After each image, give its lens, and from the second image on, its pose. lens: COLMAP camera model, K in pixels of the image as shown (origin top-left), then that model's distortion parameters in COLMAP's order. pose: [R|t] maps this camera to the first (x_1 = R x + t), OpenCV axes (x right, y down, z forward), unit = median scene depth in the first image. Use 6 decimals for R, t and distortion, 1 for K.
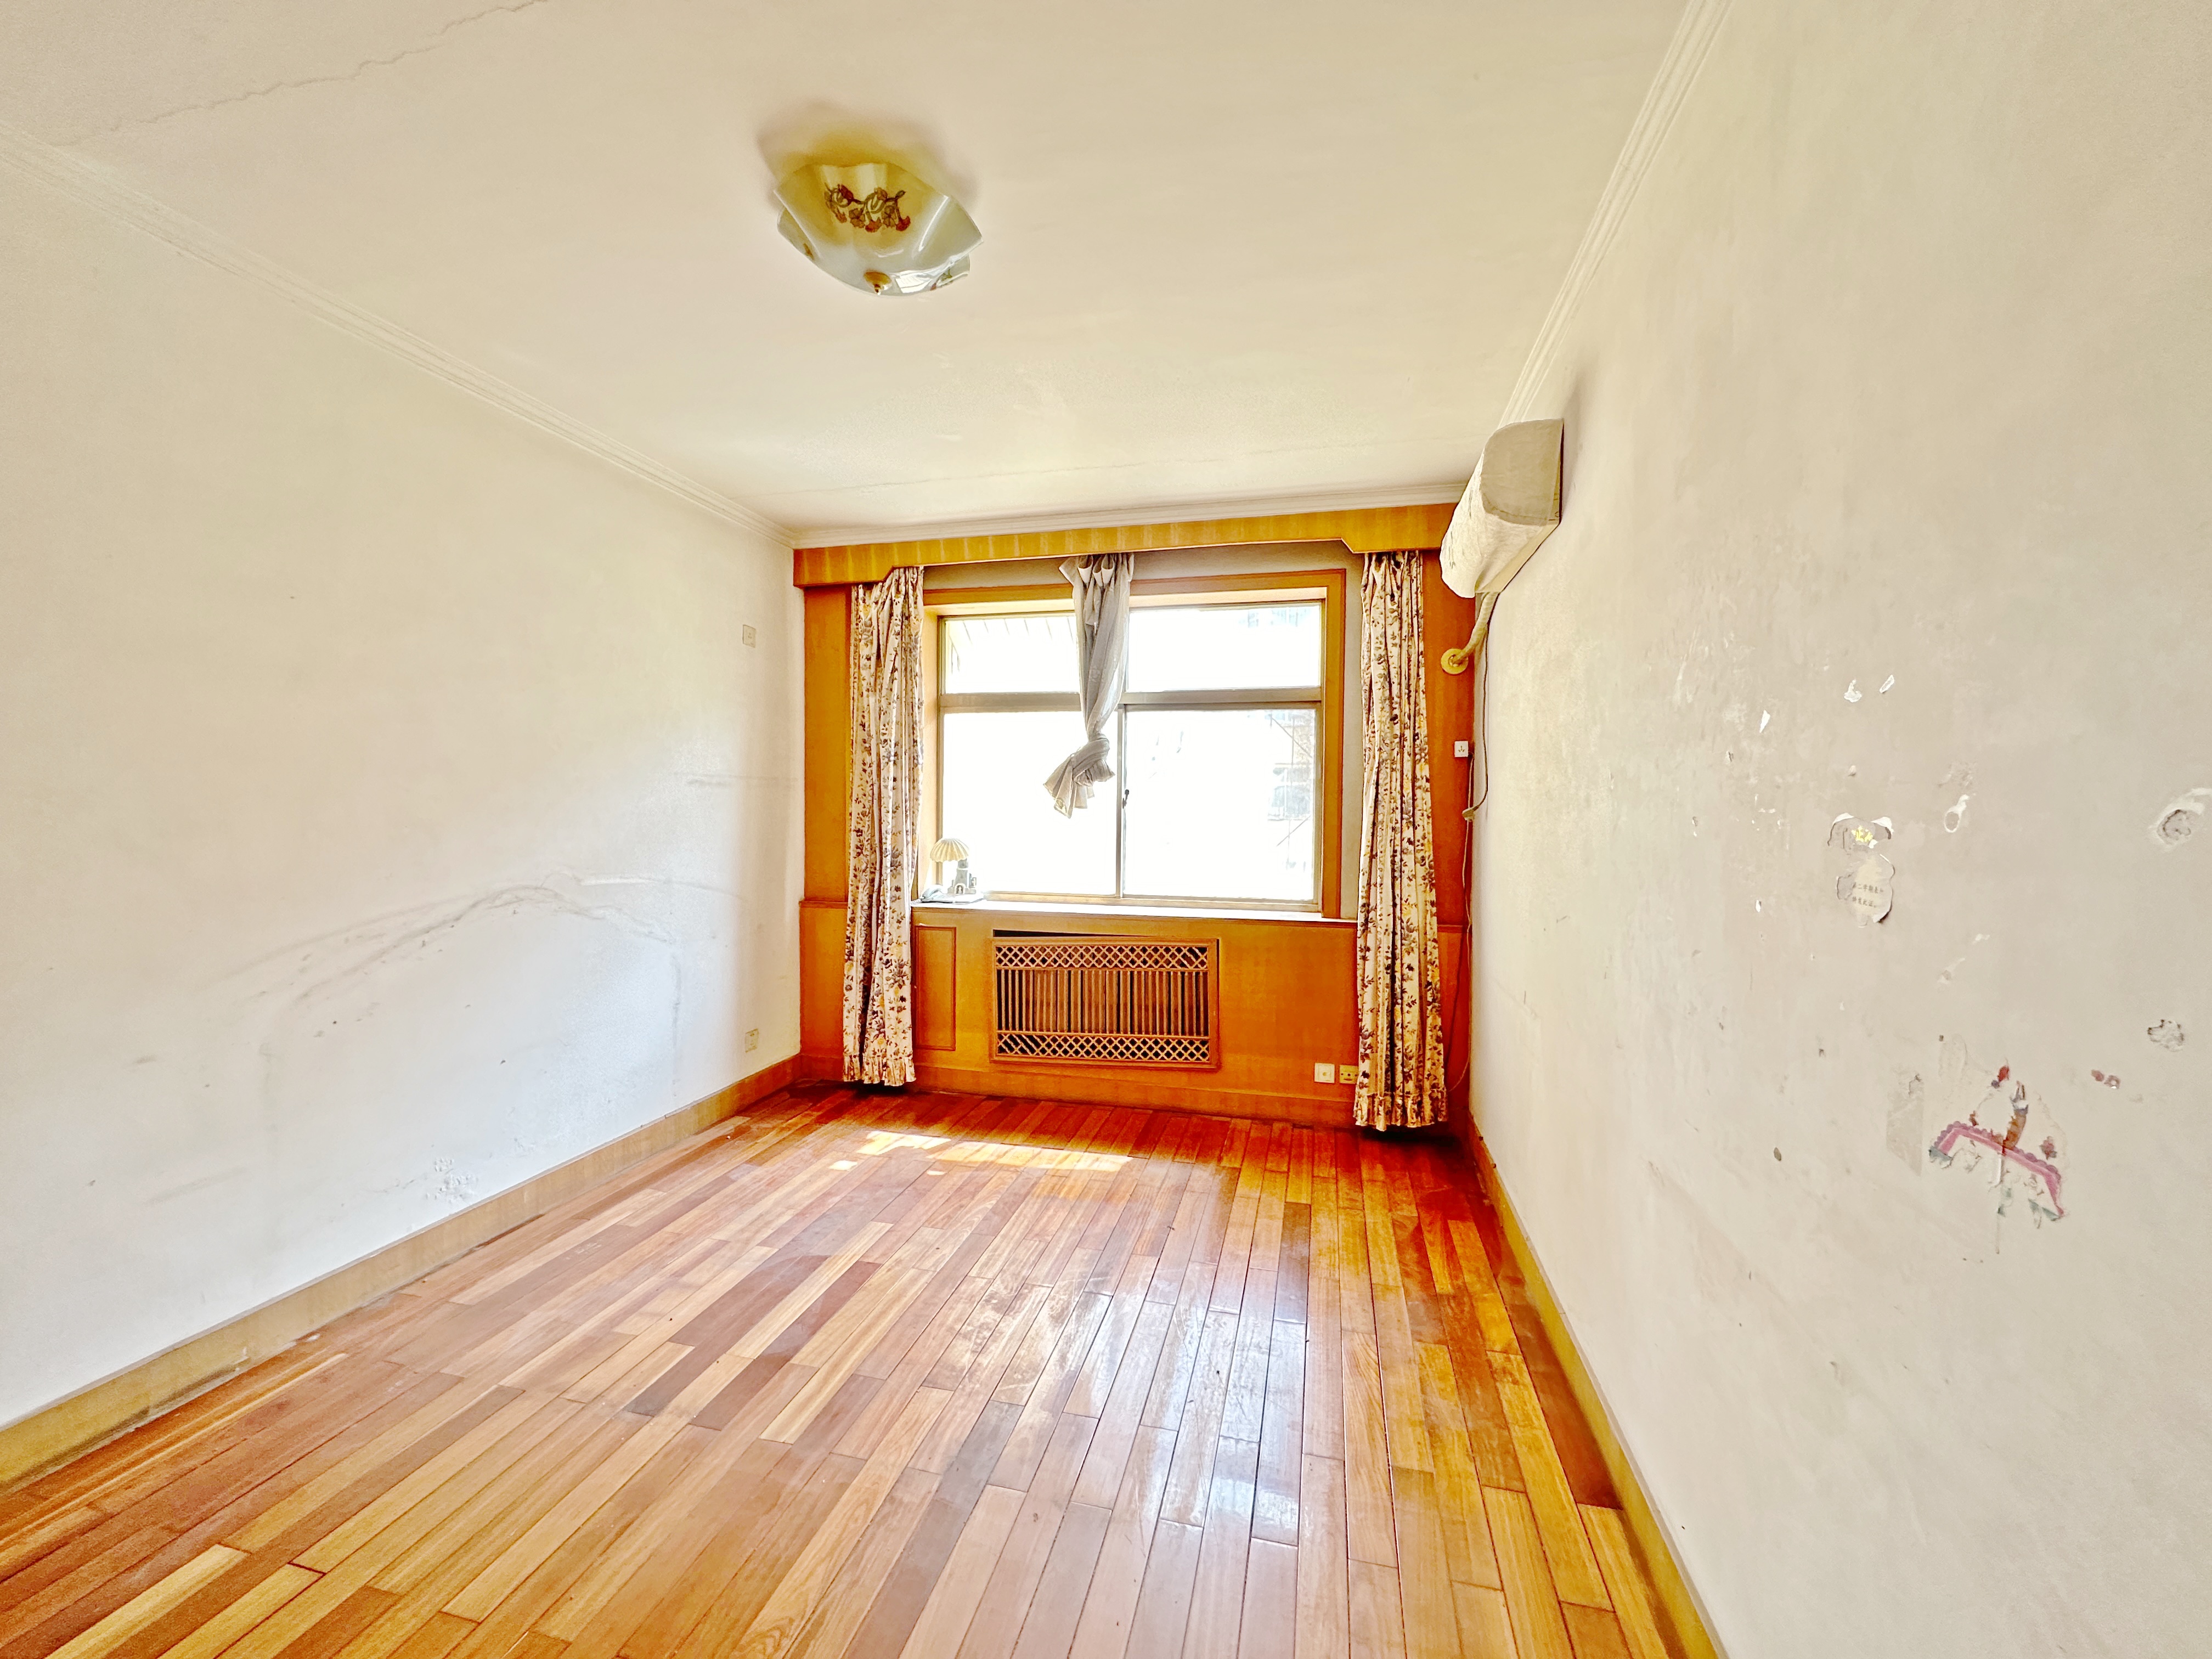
lens RADIAL K [[790.9, 0, 1106.6], [0, 790.9, 800.0], [0, 0, 1]] dist [0.000080, -0.000013]
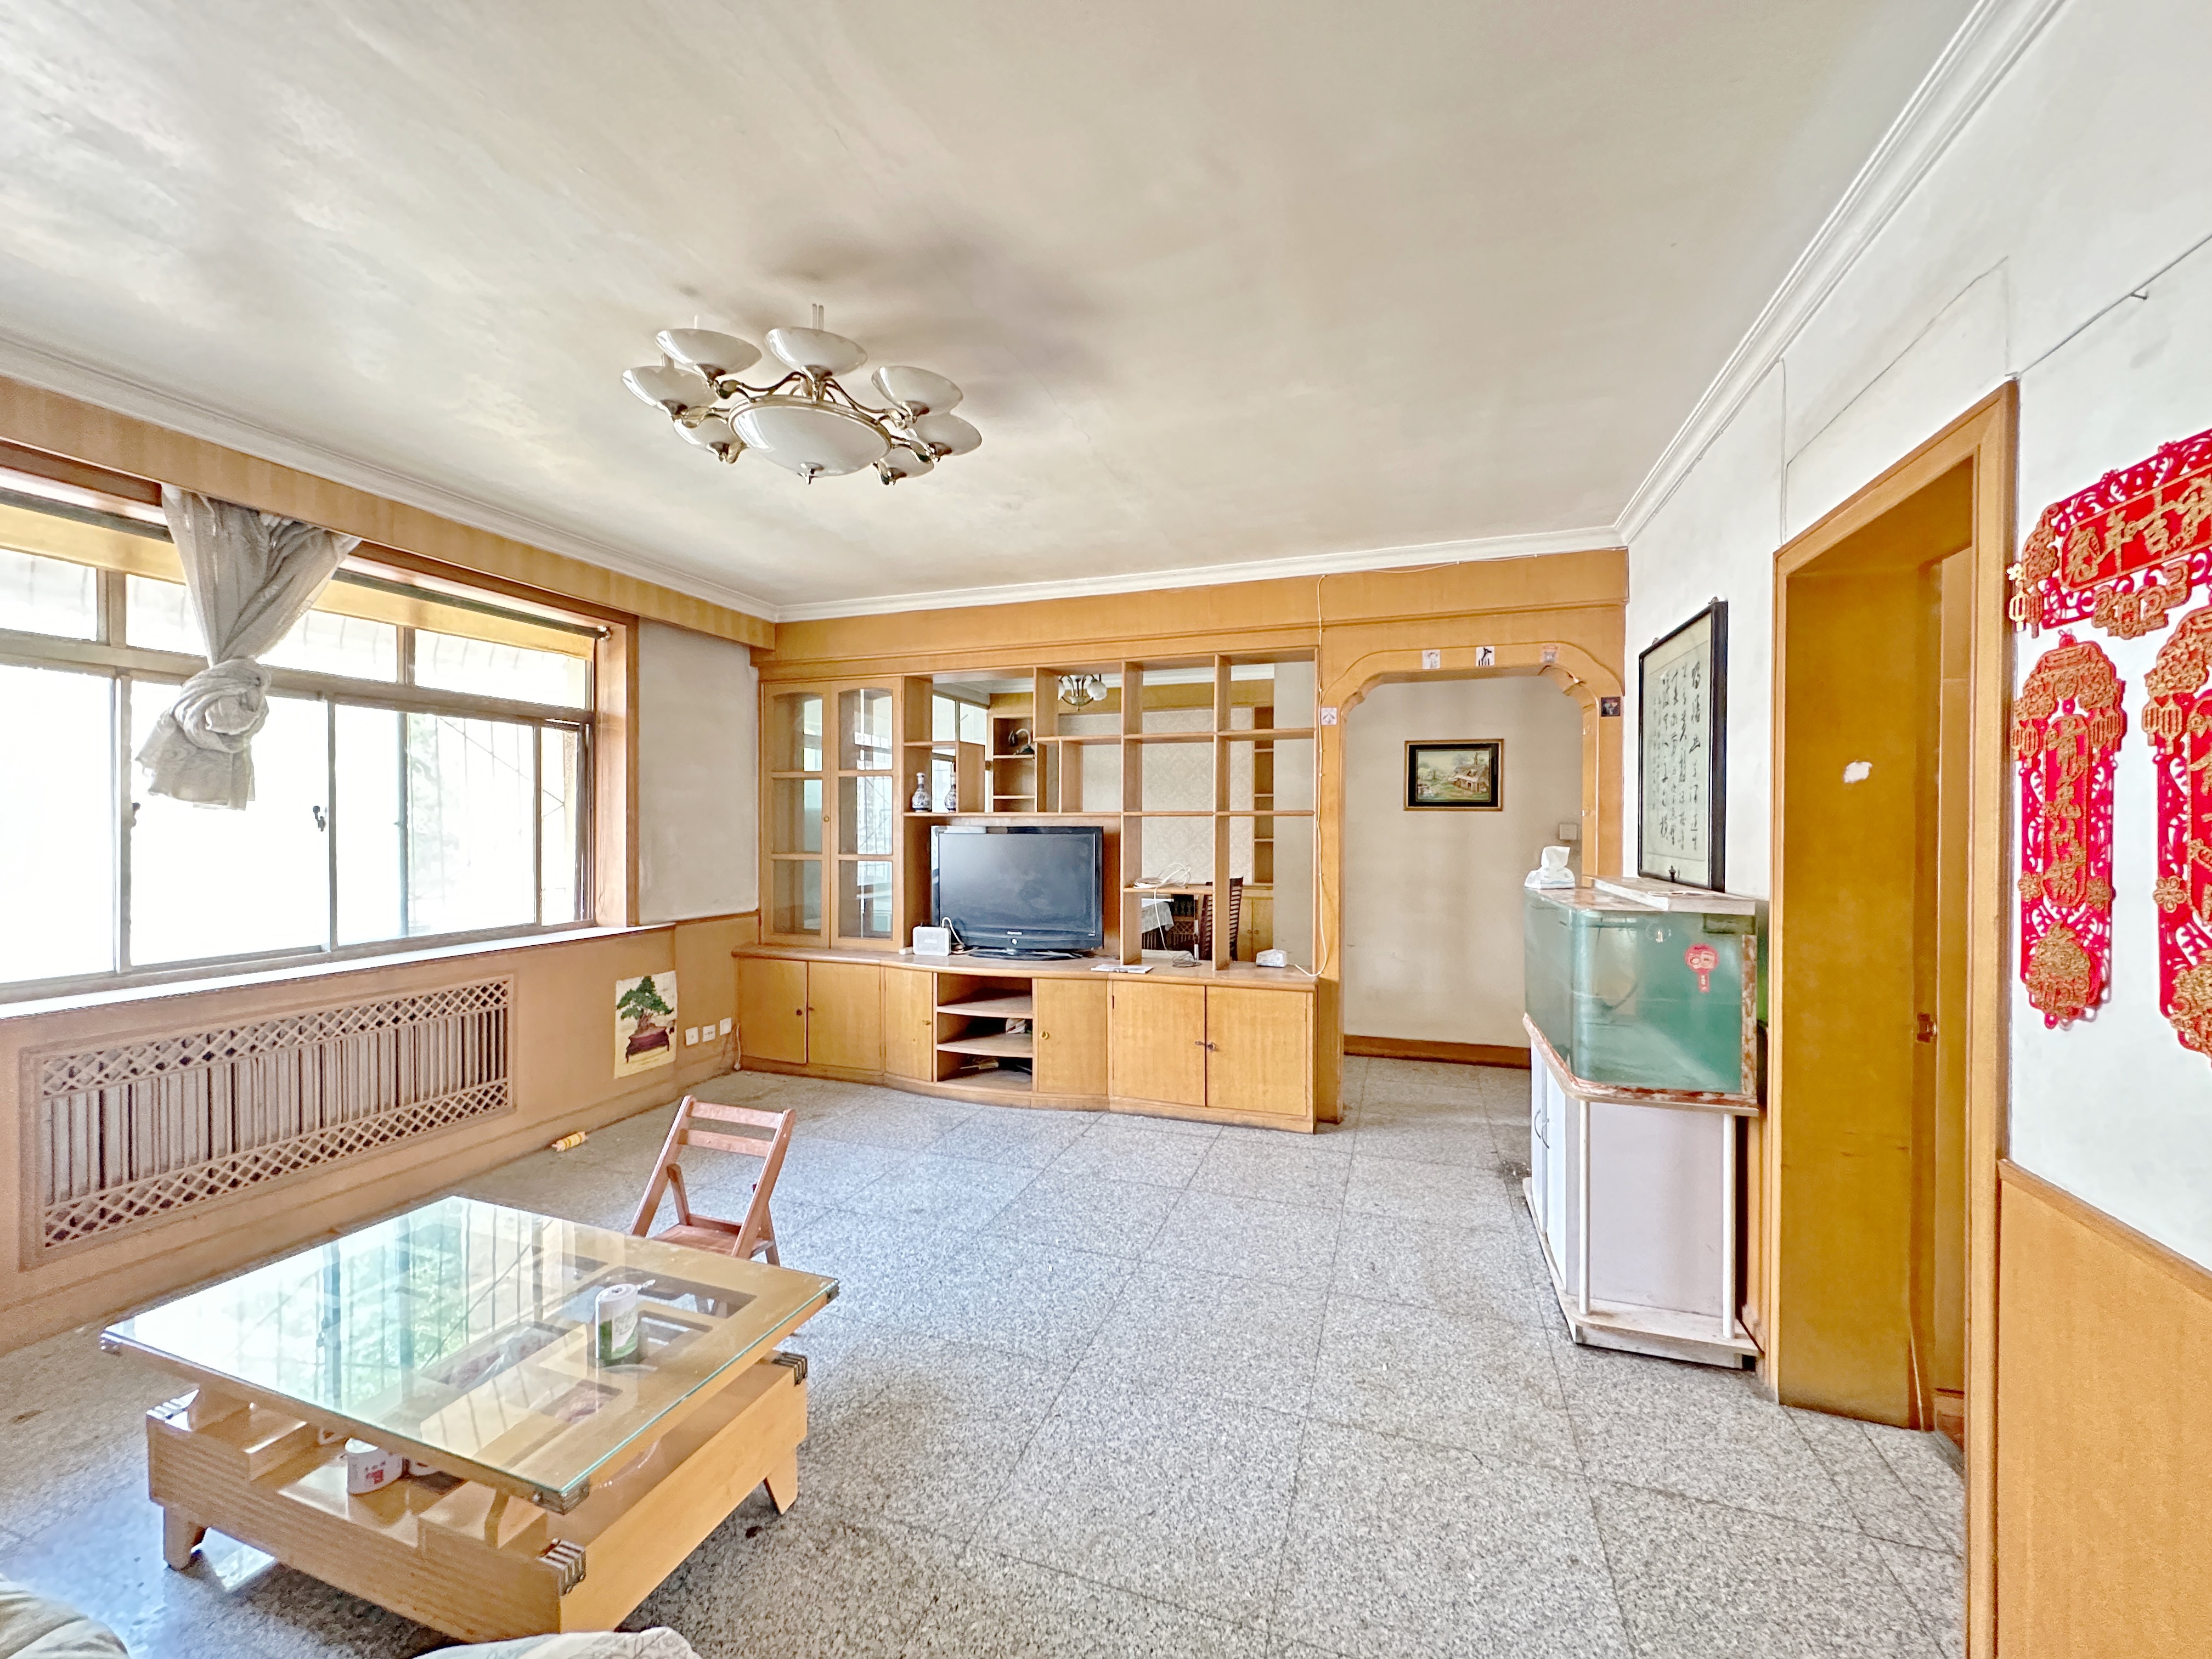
lens RADIAL K [[860.4, 0, 1106.0], [0, 860.4, 829.5], [0, 0, 1]] dist [-0.000090, -0.000087]
pose [[0.192522, 0.008999, 0.981251, -0.573917], [-0.004108, 0.999957, -0.008364, 0.011474], [-0.981284, -0.002421, 0.192551, 0.094232]]
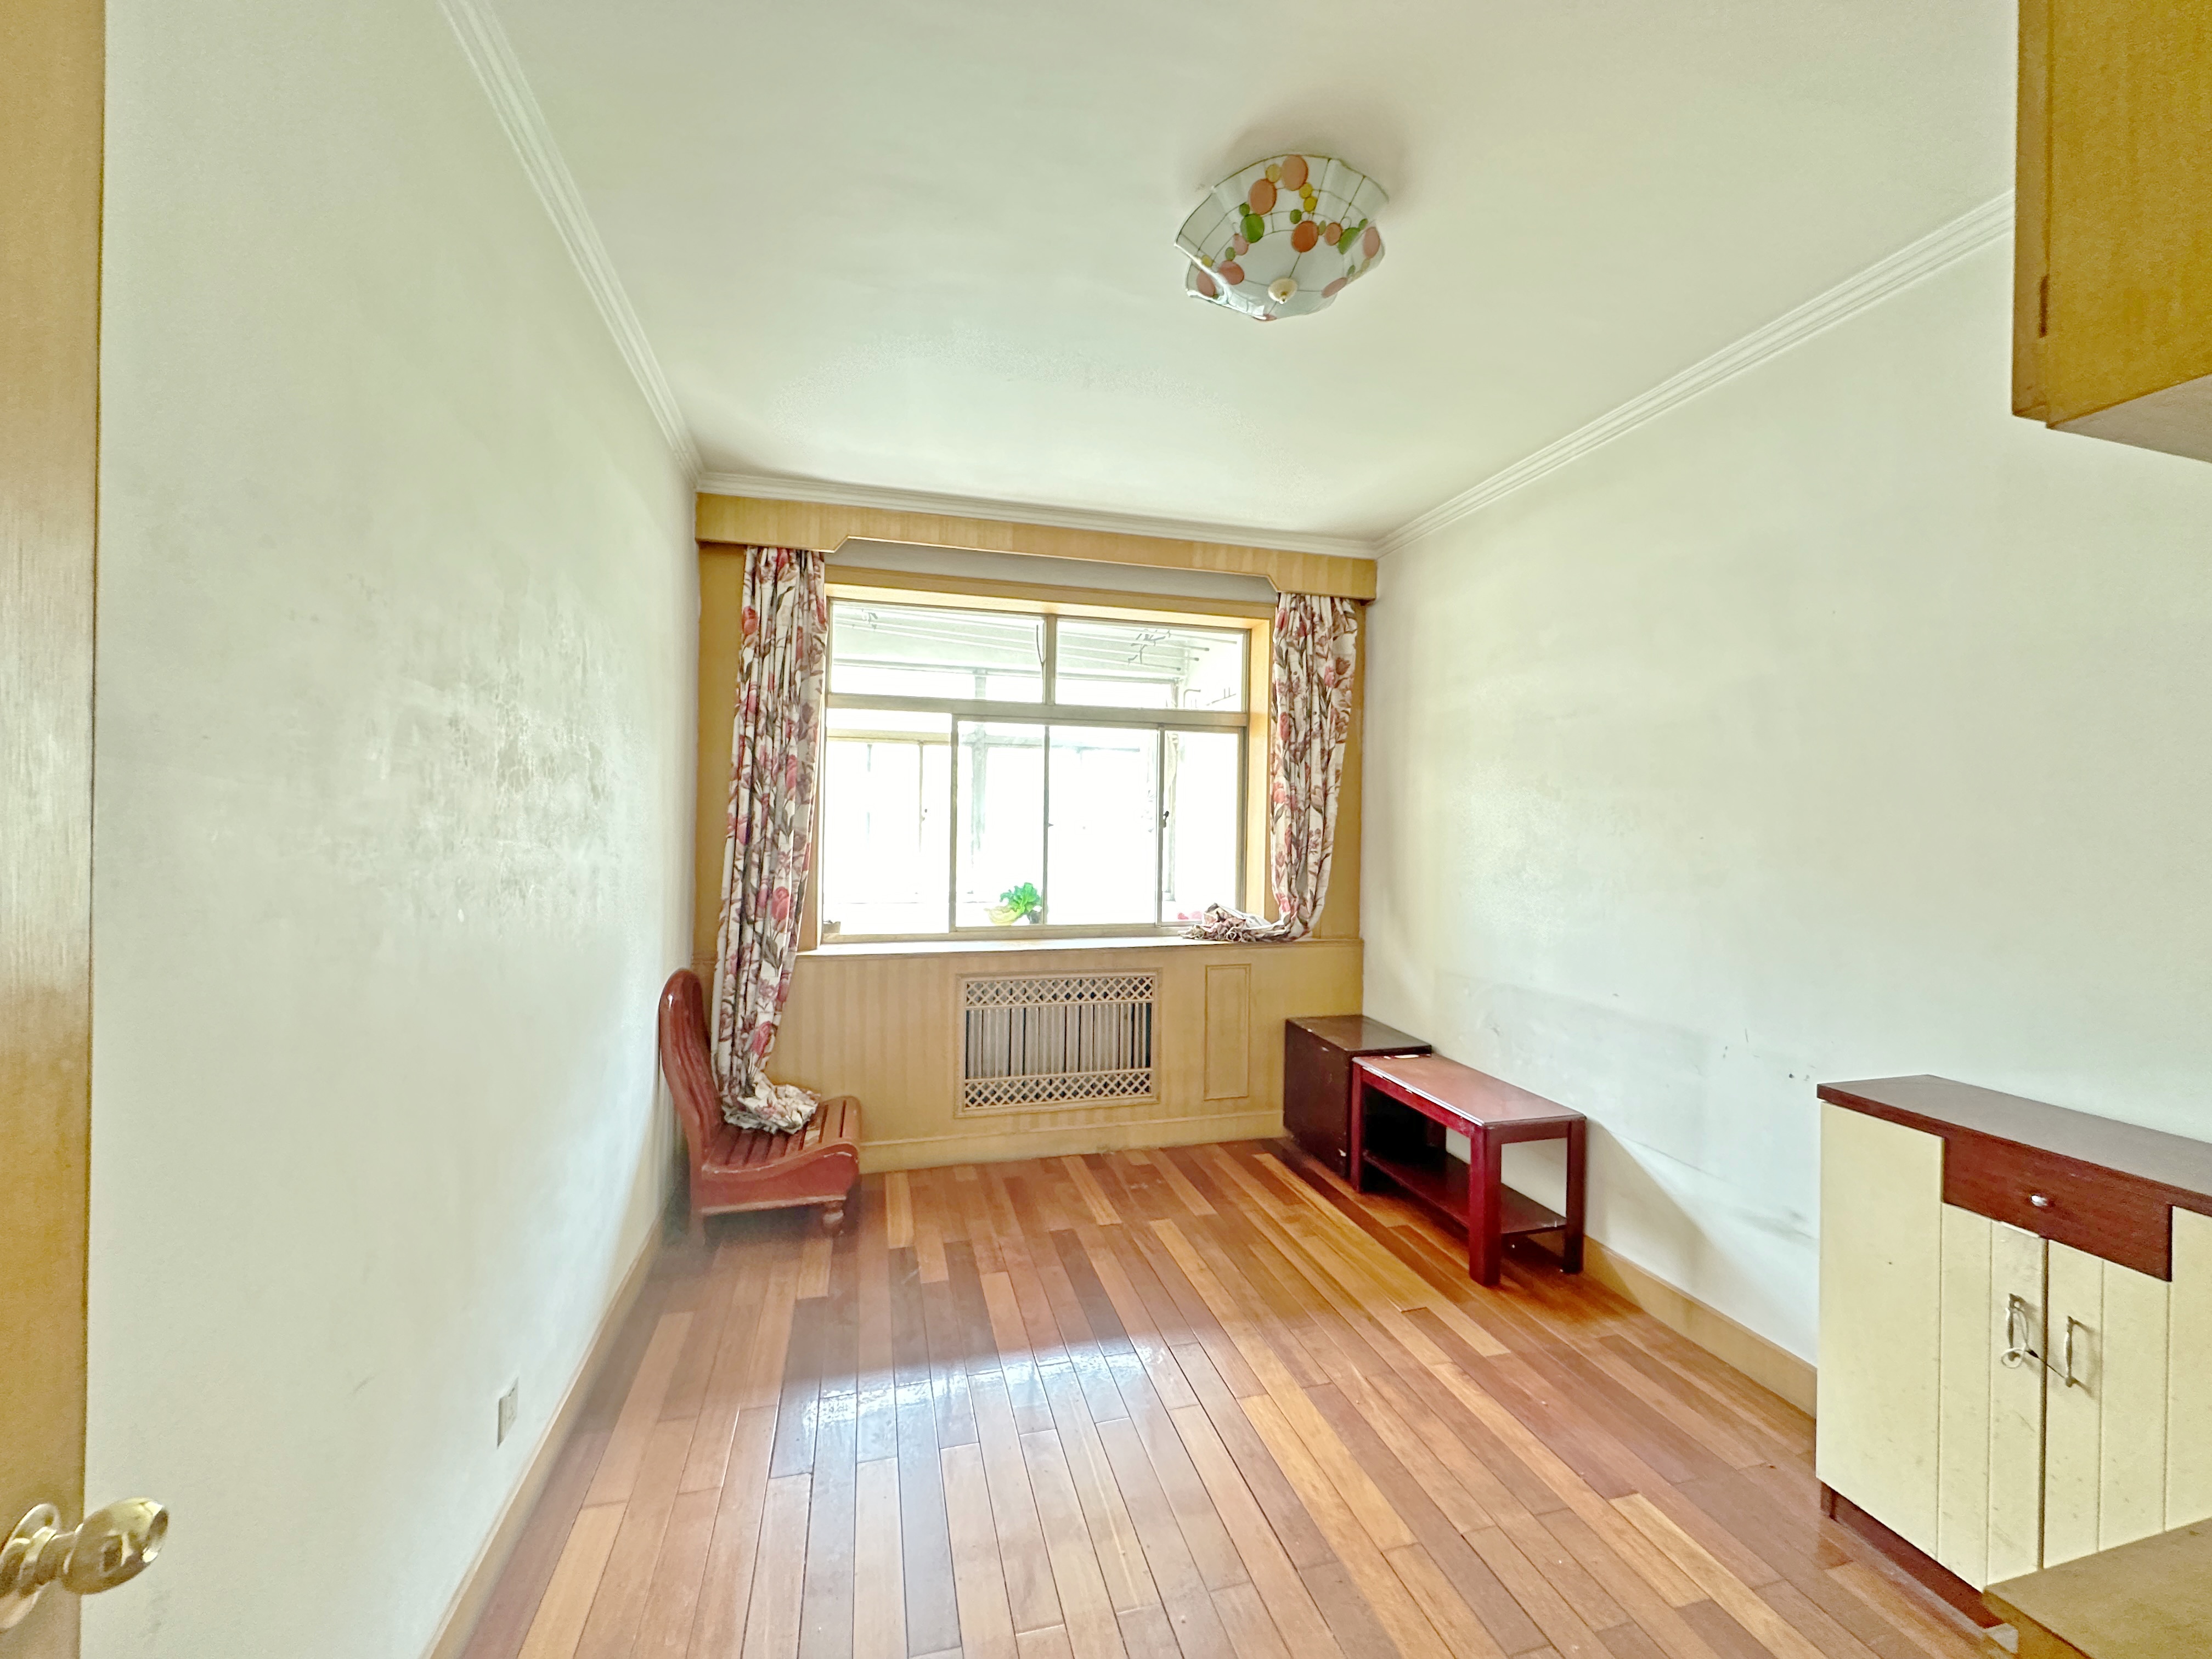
lens RADIAL K [[860.4, 0, 1106.0], [0, 860.4, 829.5], [0, 0, 1]] dist [-0.000090, -0.000087]
pose [[0.920439, 0.029049, 0.389805, -0.343162], [-0.031551, 0.999502, 0.000016, 0.006409], [-0.389611, -0.012313, 0.920897, 0.049254]]
